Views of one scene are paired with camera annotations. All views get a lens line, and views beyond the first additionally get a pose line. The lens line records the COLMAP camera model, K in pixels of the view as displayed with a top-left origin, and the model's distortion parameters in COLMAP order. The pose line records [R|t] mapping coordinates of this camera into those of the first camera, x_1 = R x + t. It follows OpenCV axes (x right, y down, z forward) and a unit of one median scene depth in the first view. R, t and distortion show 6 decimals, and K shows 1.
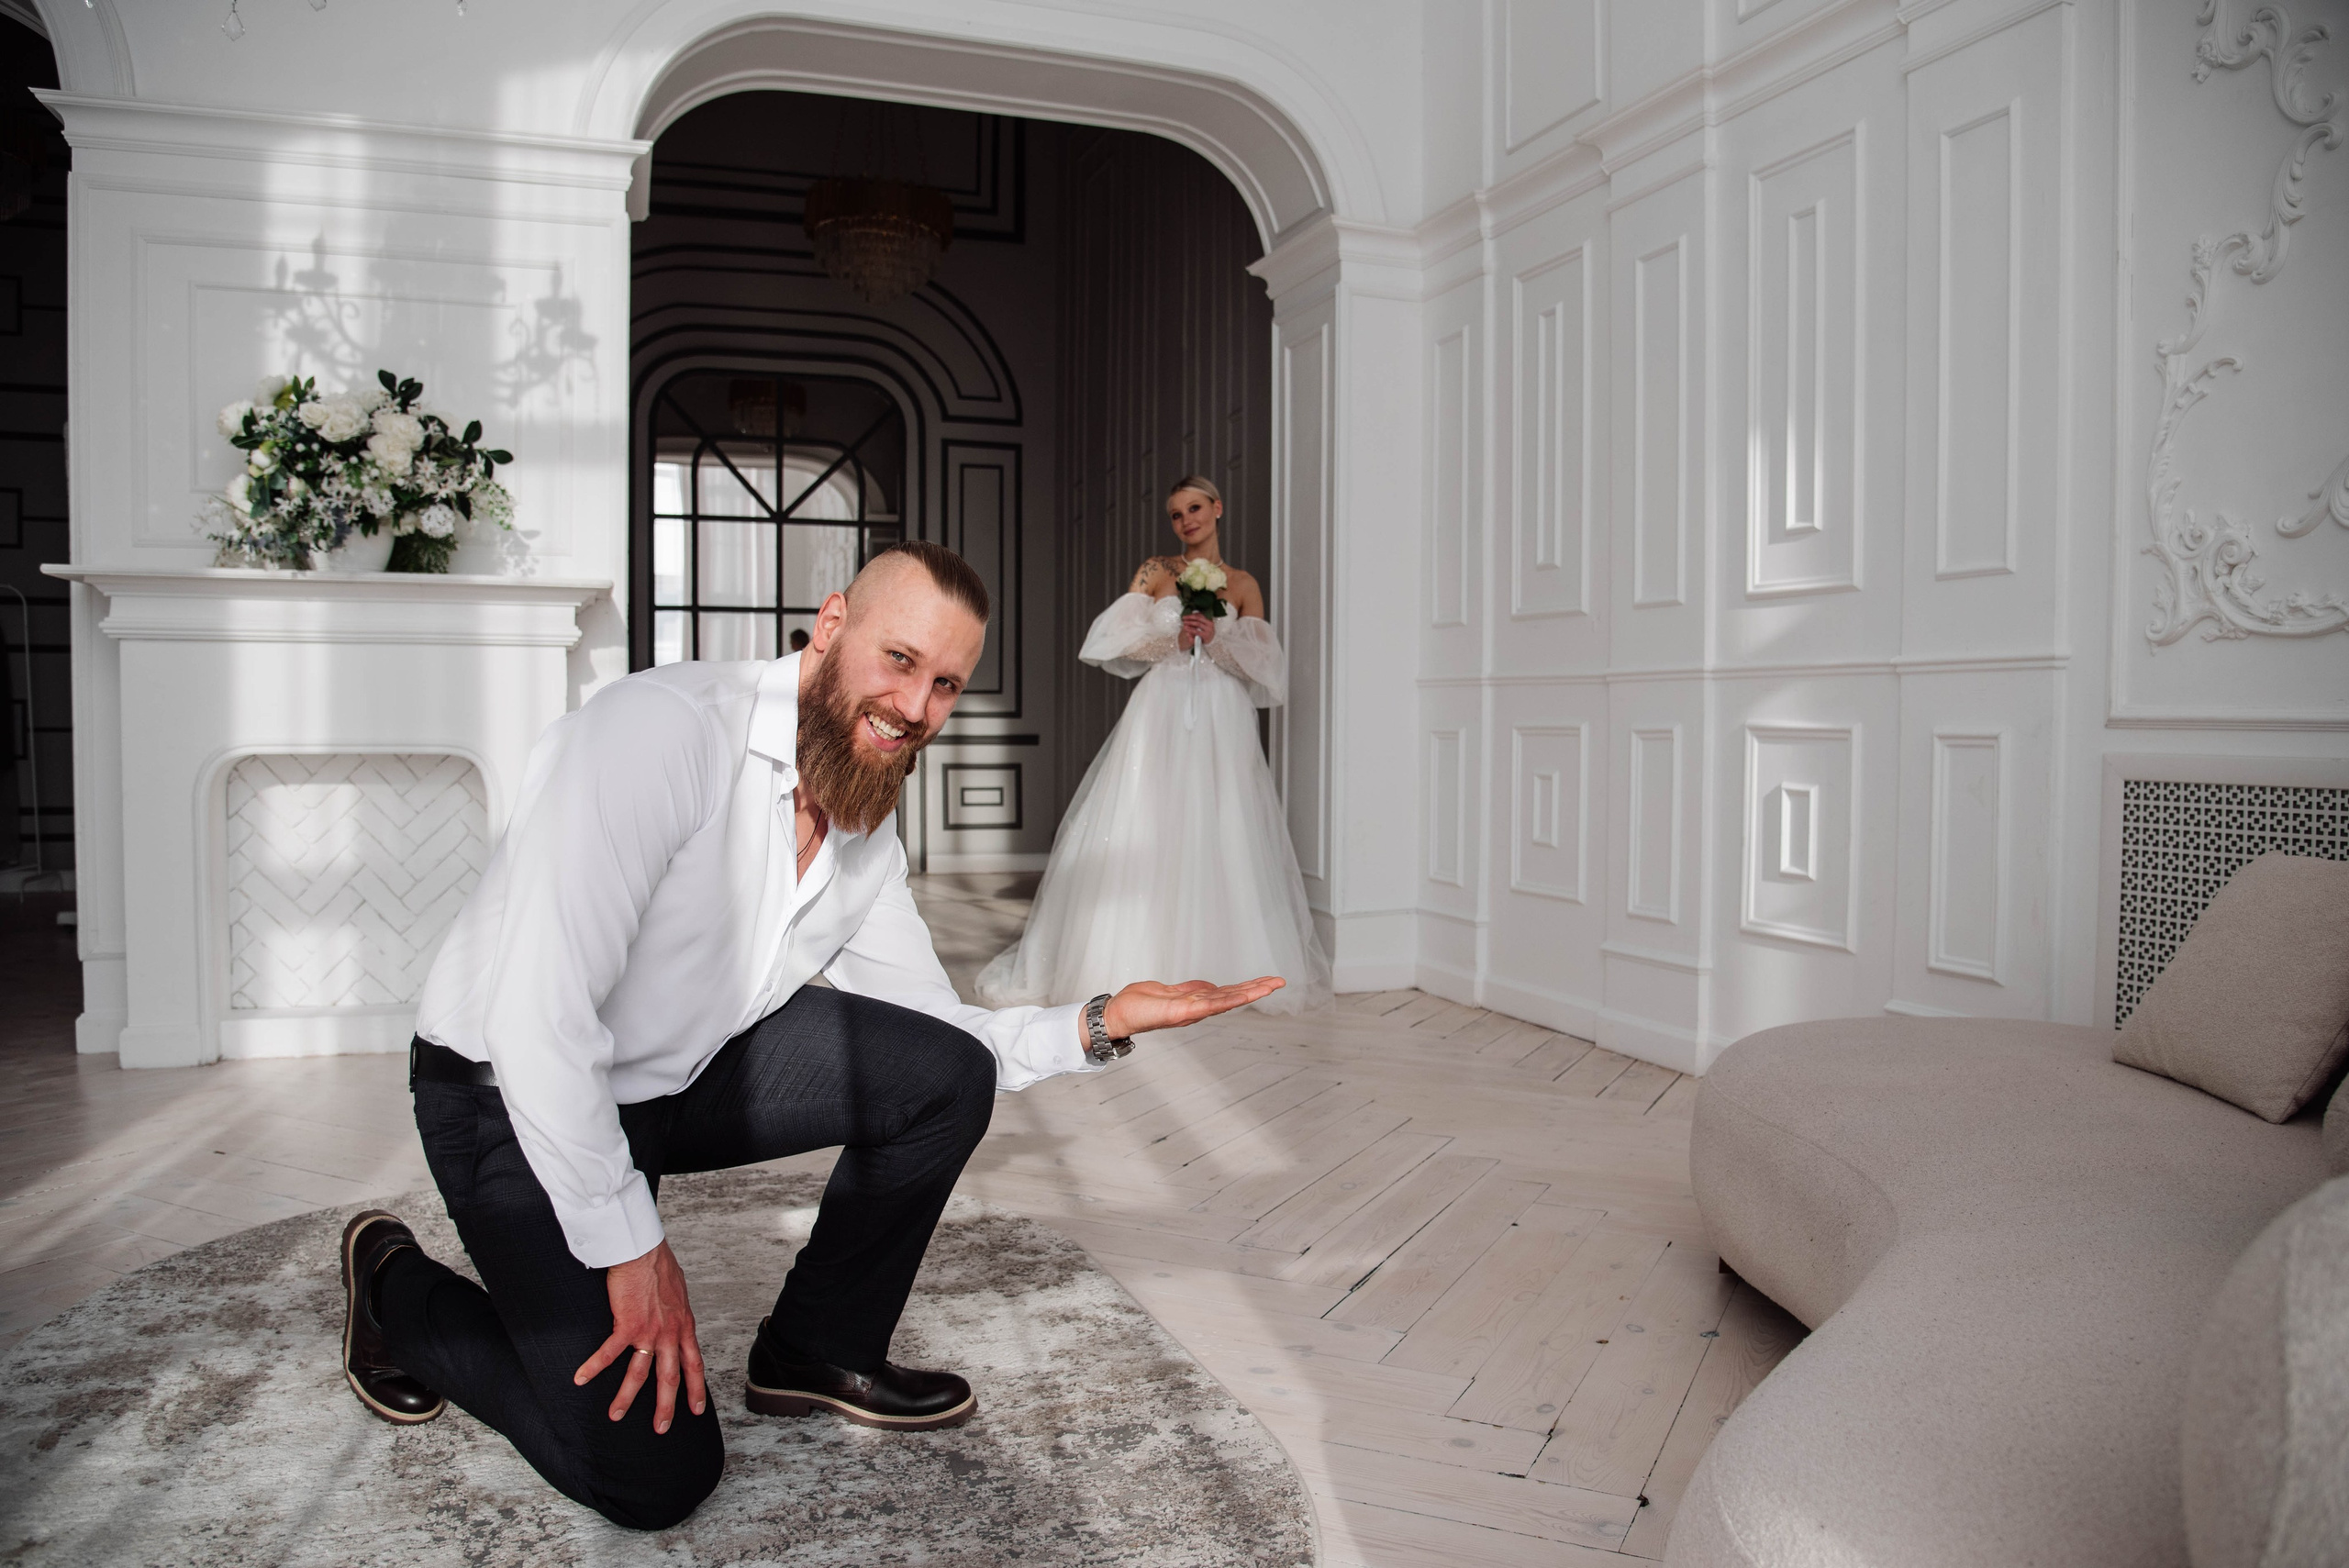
lens RADIAL K [[1726.5, 0, 1174.5], [0, 1726.5, 784.0], [0, 0, 1]] dist [-0.081409, 0.004219]
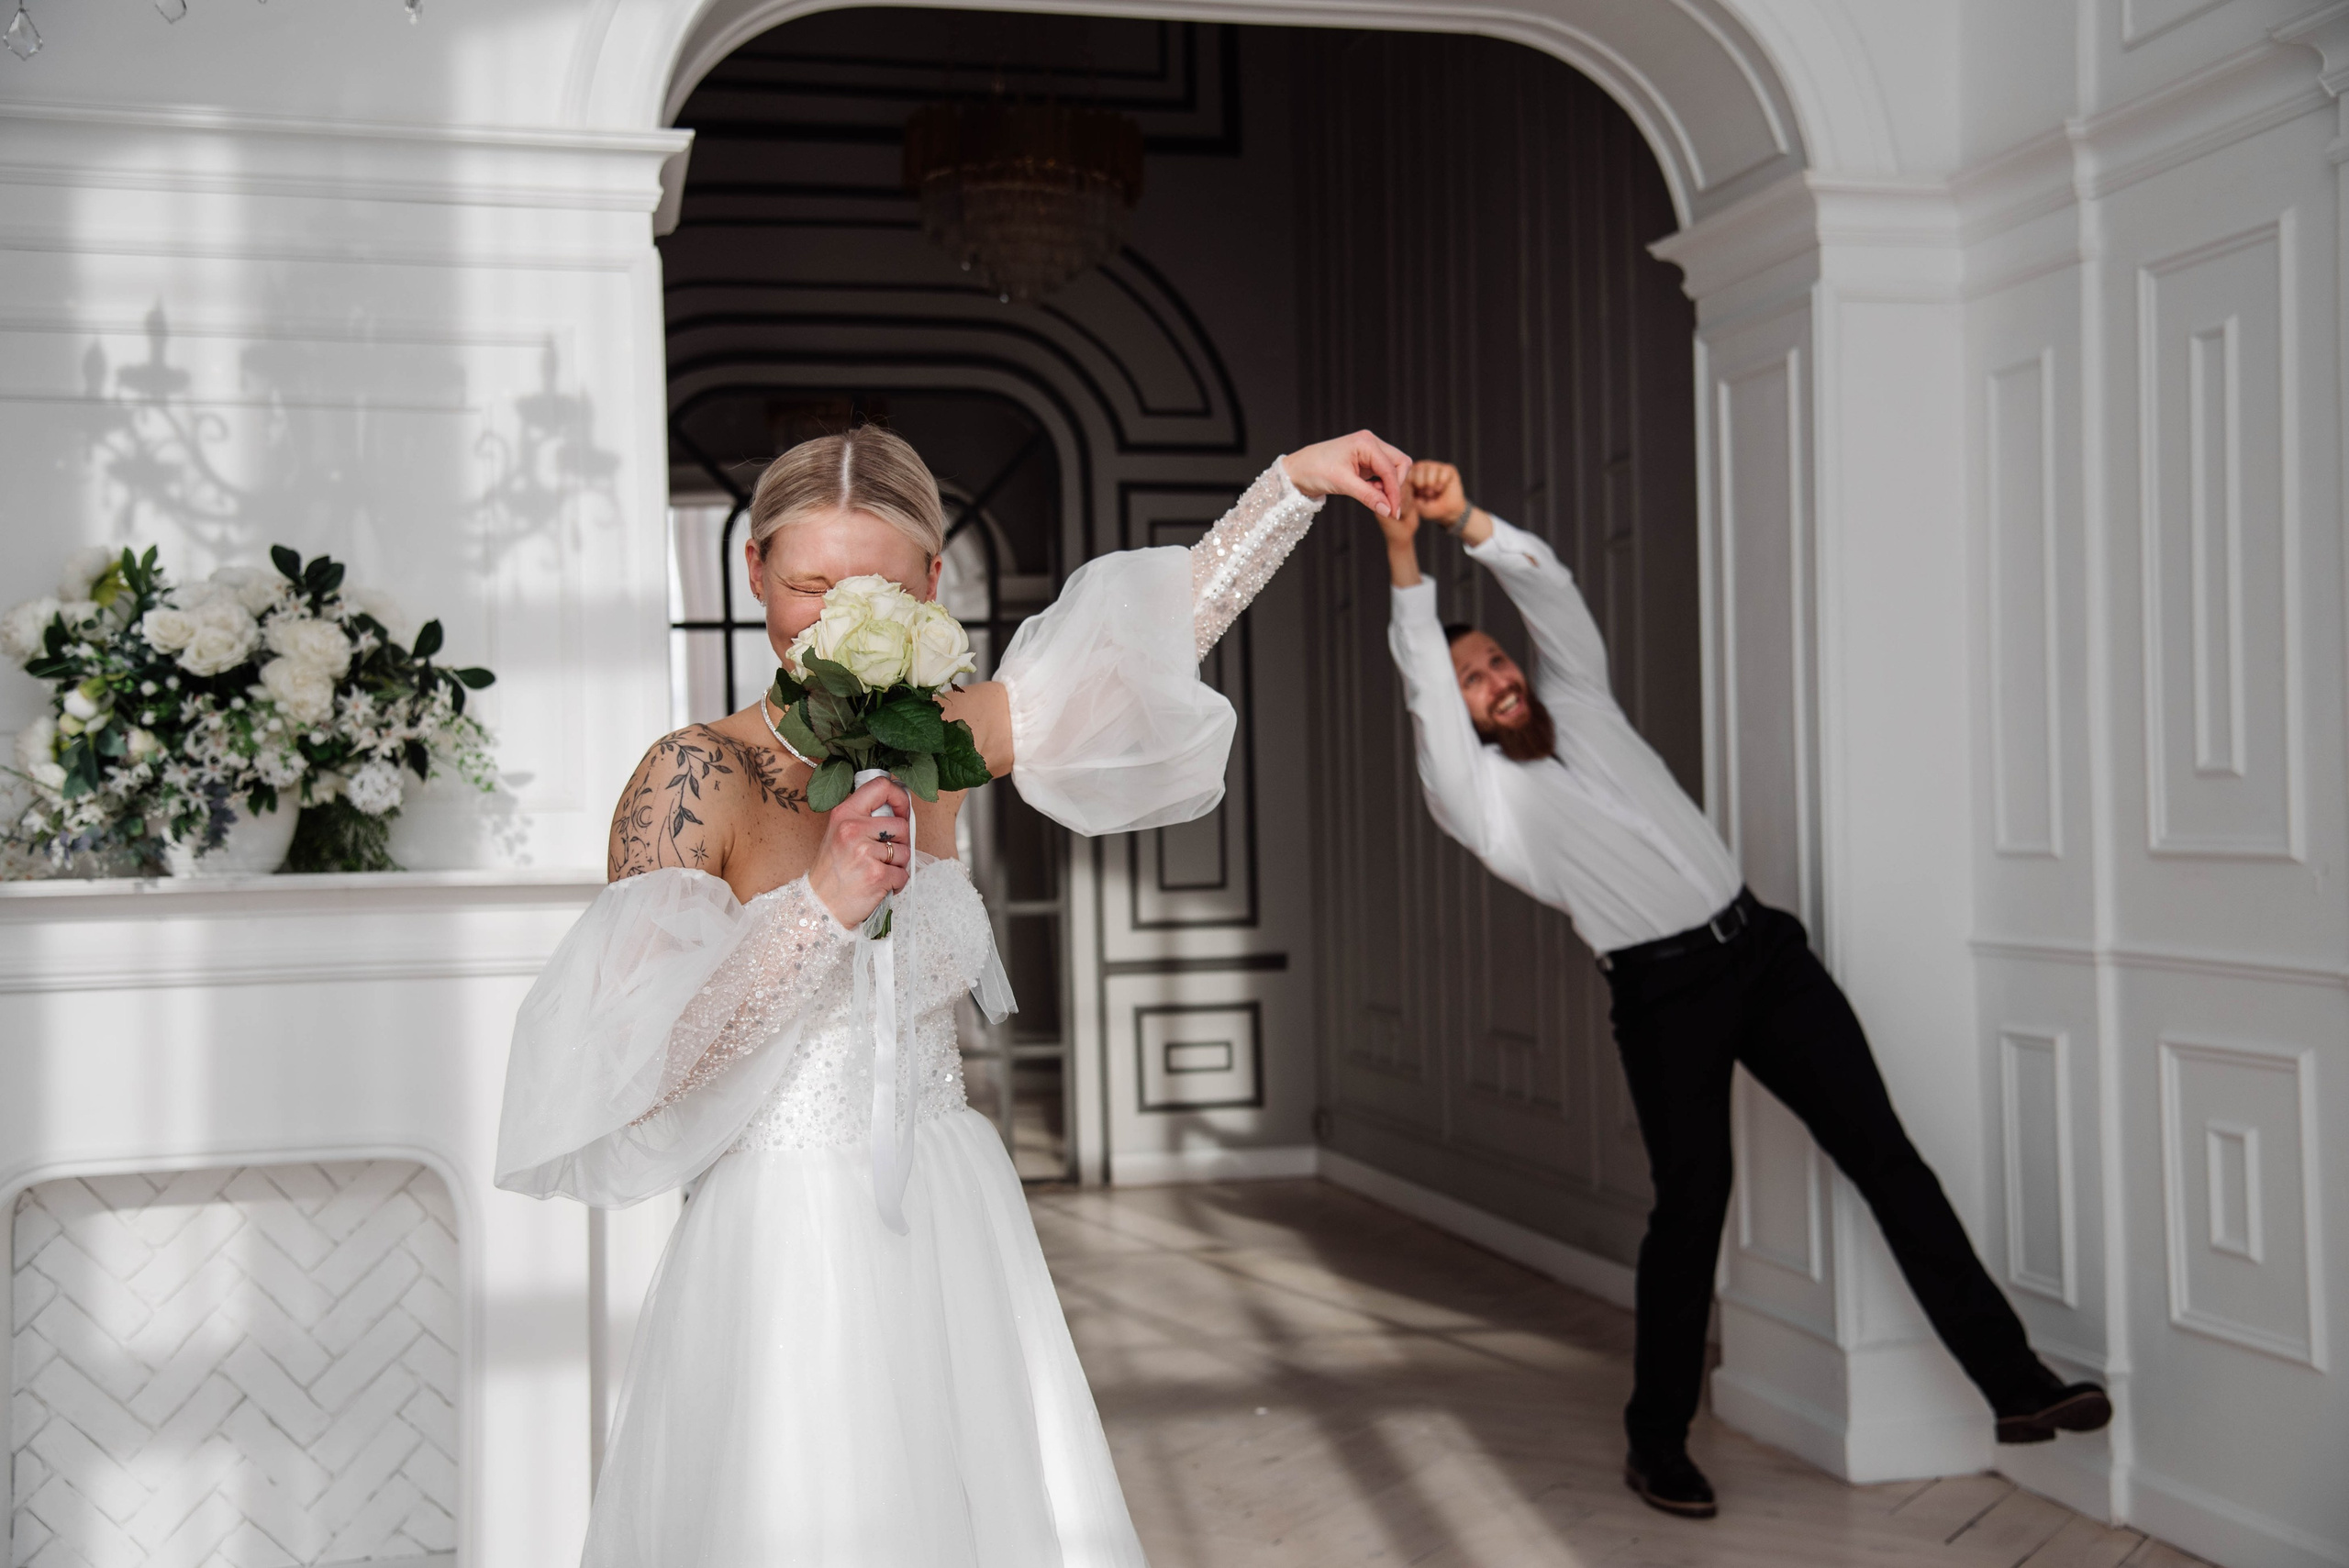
lens RADIAL K [[2752.1, 0, 1174.5], [0, 2752.1, 784.0], [0, 0, 1]] dist [0.120648, 0.052293]
pose [[0.994755, -0.026255, -0.098855, -0.044749], [0.021384, 0.998519, -0.050020, -0.092832], [0.100022, 0.047644, 0.993844, 0.029296]]
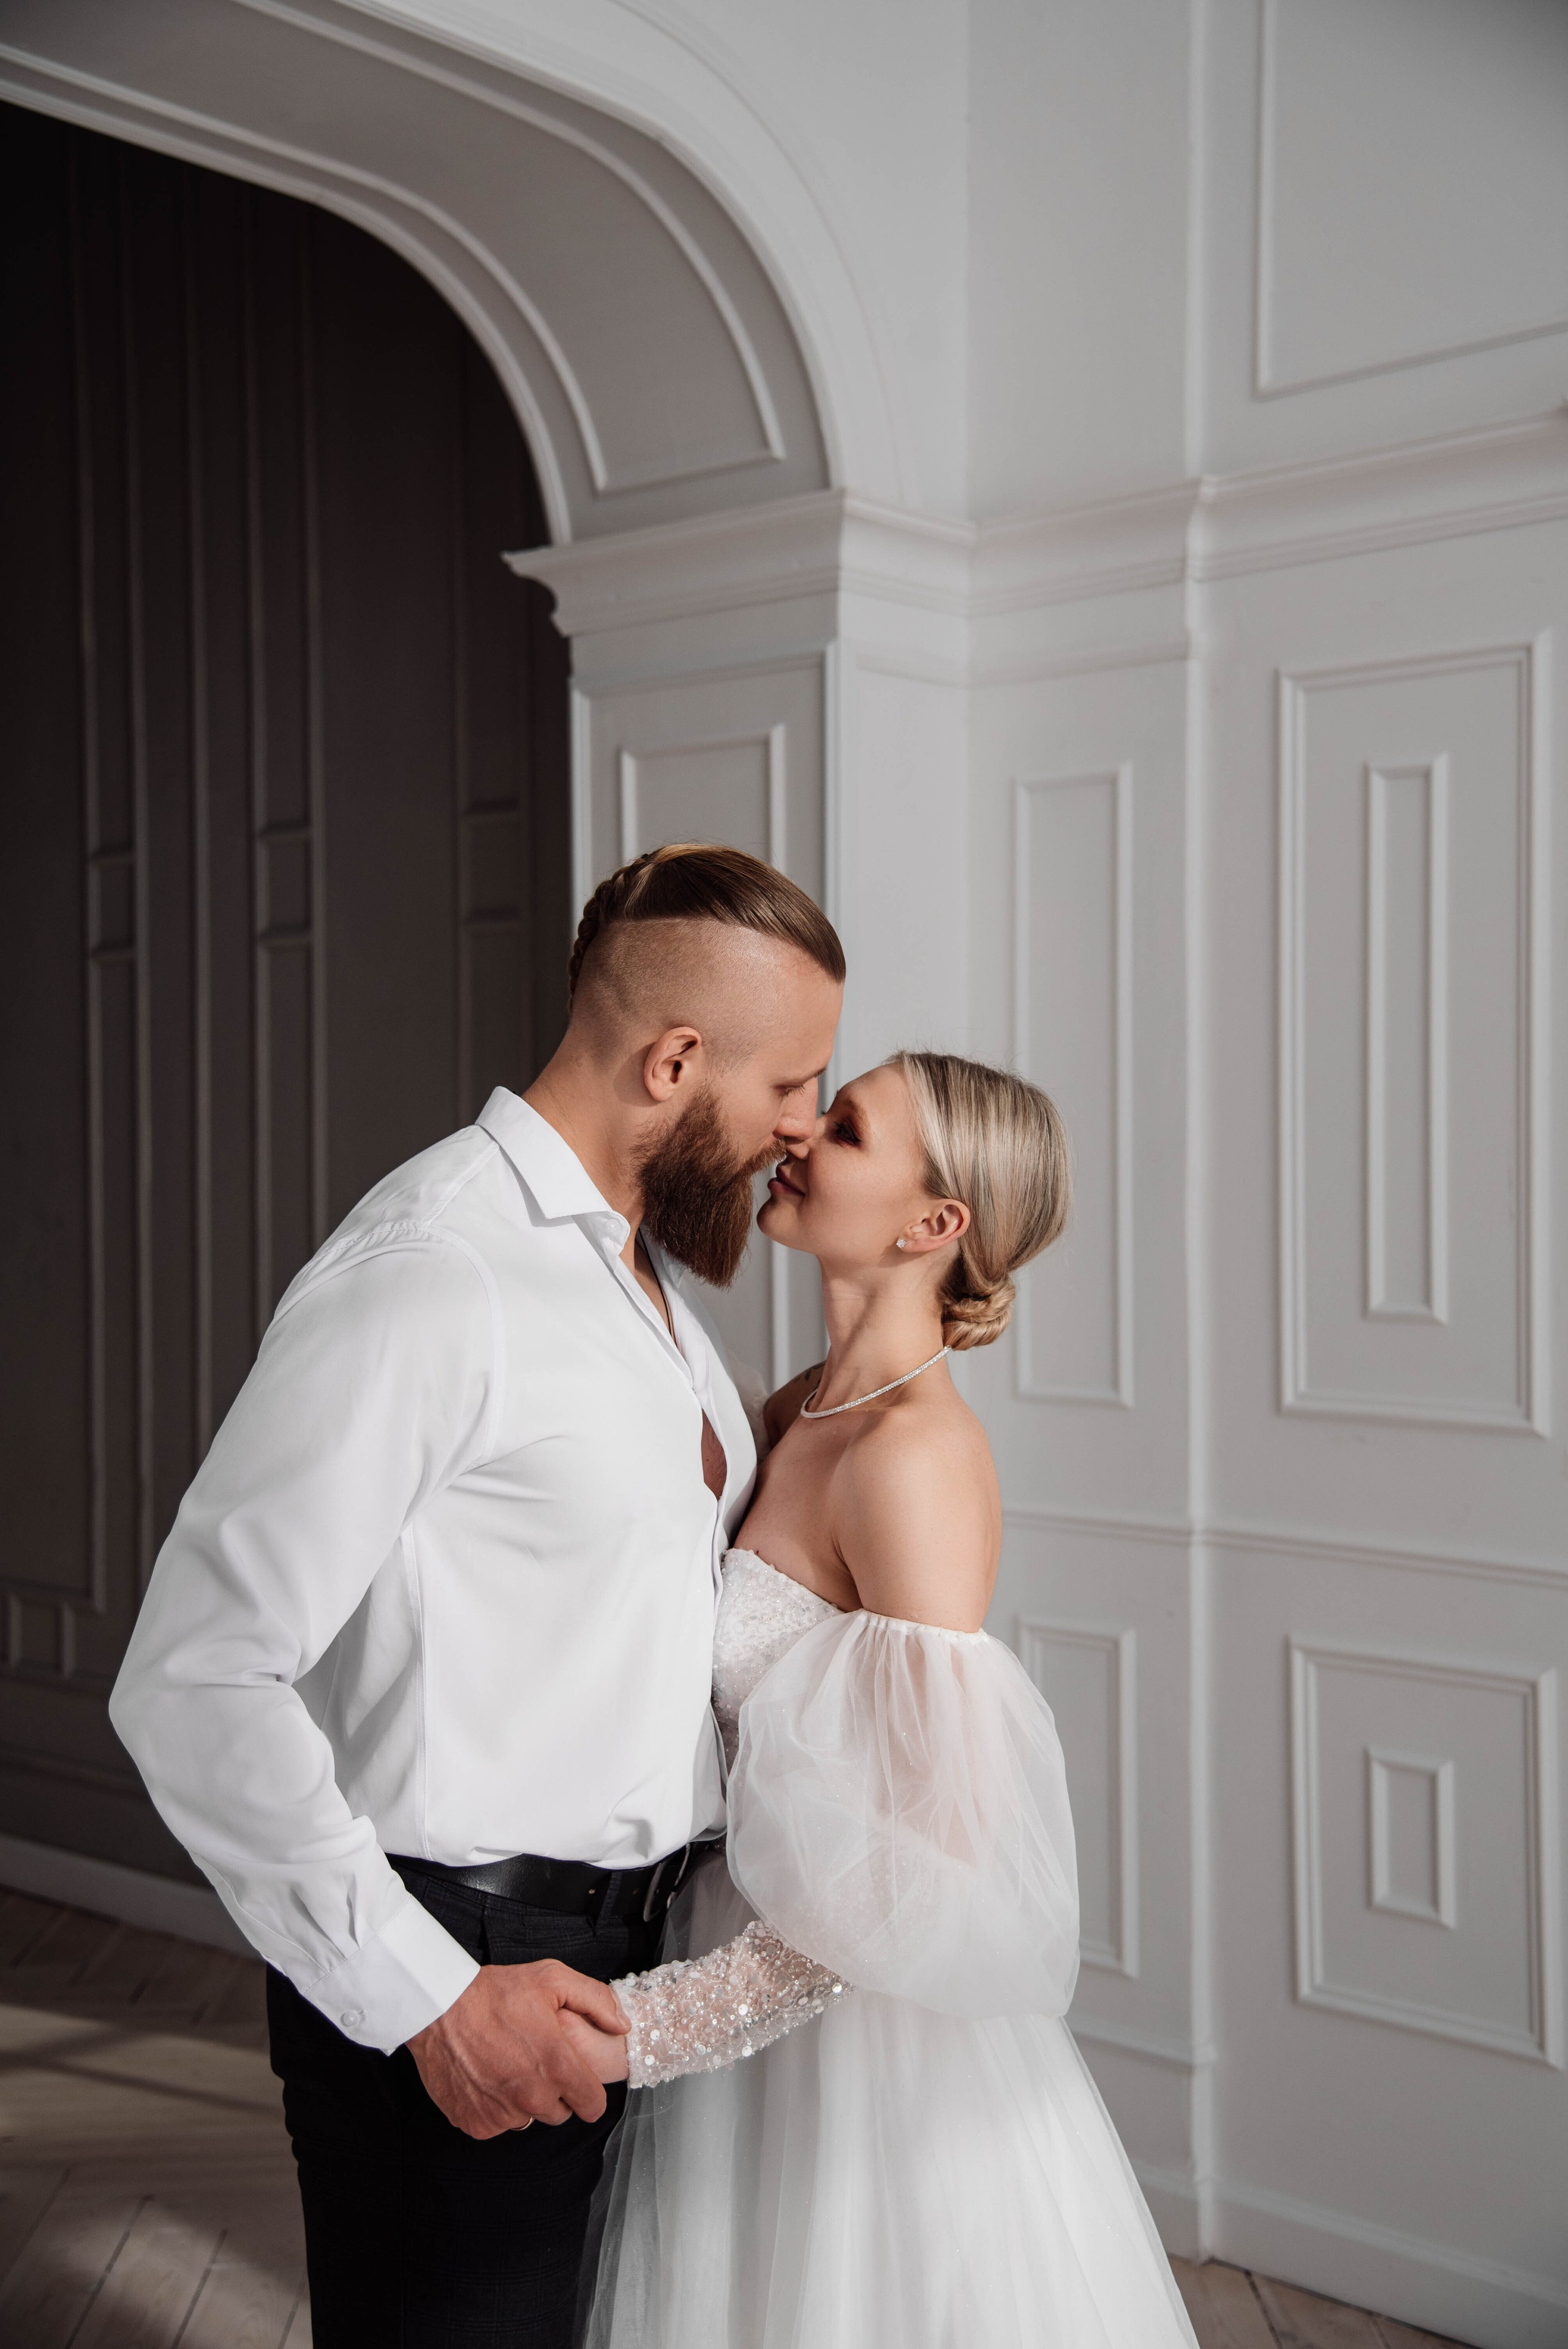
lens RADIAL K [[2874.1, 0, 784.0], [0, 2874.1, 1174.5], [0, 0, 1]] dist [0.002493, 0.627960]
pose [[0.884049, -0.010302, 0.467280, -0.335289], [0.024724, 0.999388, -0.024742, -0.168819], [-0.466739, 0.033426, 0.883763, 0.436630]]
